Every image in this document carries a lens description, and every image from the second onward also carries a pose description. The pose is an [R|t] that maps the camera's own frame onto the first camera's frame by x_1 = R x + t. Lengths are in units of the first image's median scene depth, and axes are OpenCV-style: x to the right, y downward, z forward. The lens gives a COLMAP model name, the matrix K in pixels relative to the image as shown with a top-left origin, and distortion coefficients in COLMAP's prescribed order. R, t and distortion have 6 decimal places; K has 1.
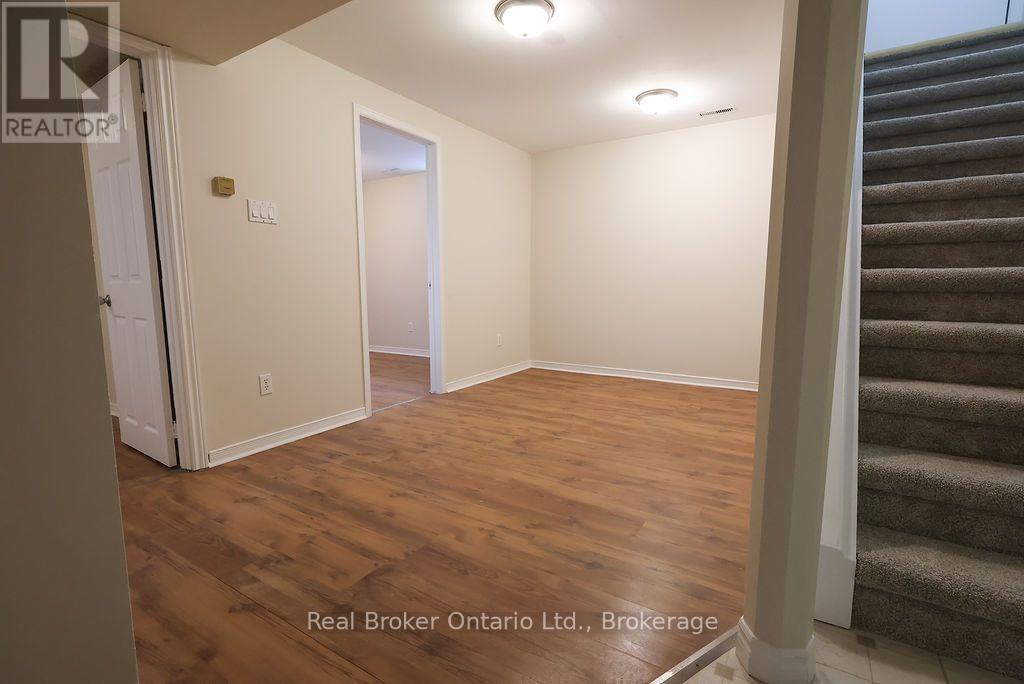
lens RADIAL K [[478.5, 0, 510.3], [0, 478.5, 341.6], [0, 0, 1]] dist [0.004497, 0.002330]
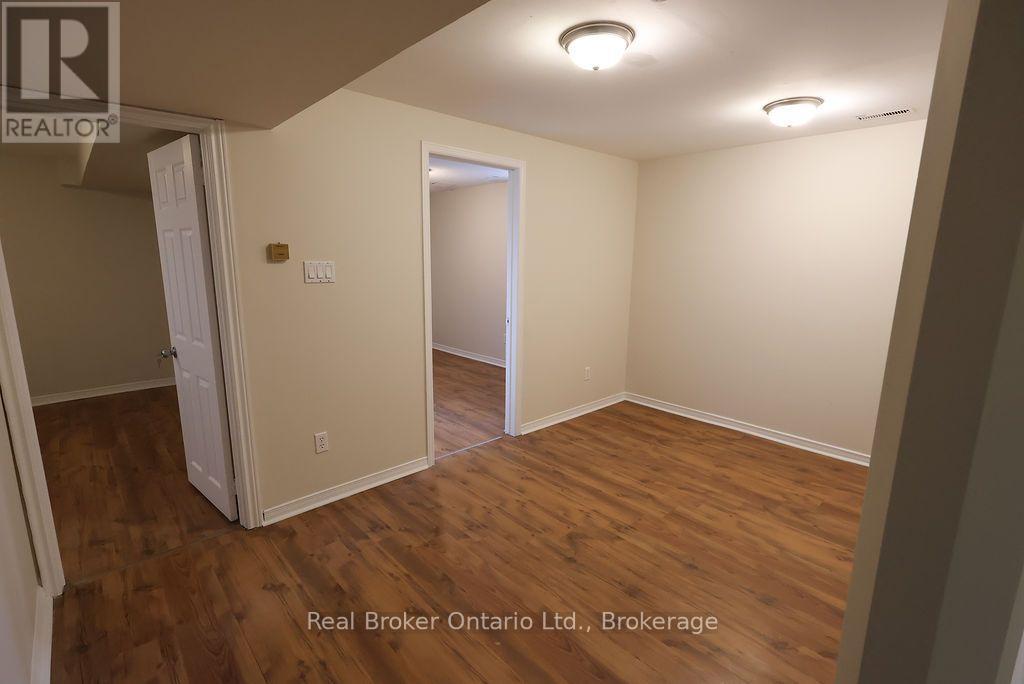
lens RADIAL K [[478.5, 0, 510.3], [0, 478.5, 342.1], [0, 0, 1]] dist [0.004497, 0.002330]
pose [[0.964587, 0.063072, -0.256114, 0.112605], [-0.046716, 0.996490, 0.069458, -0.205640], [0.259596, -0.055033, 0.964148, 0.146568]]
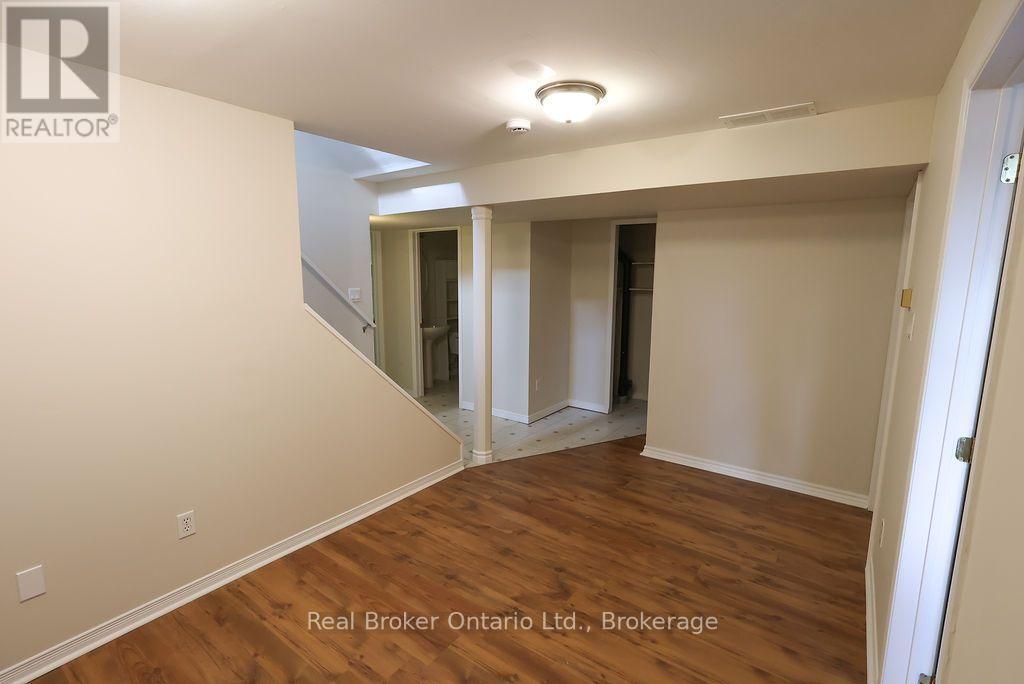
lens RADIAL K [[478.5, 0, 512.1], [0, 478.5, 343.5], [0, 0, 1]] dist [0.004497, 0.002330]
pose [[-0.997595, -0.015310, 0.067595, 0.059939], [0.003432, 0.963186, 0.268813, -0.430843], [-0.069223, 0.268398, -0.960818, 1.712057]]
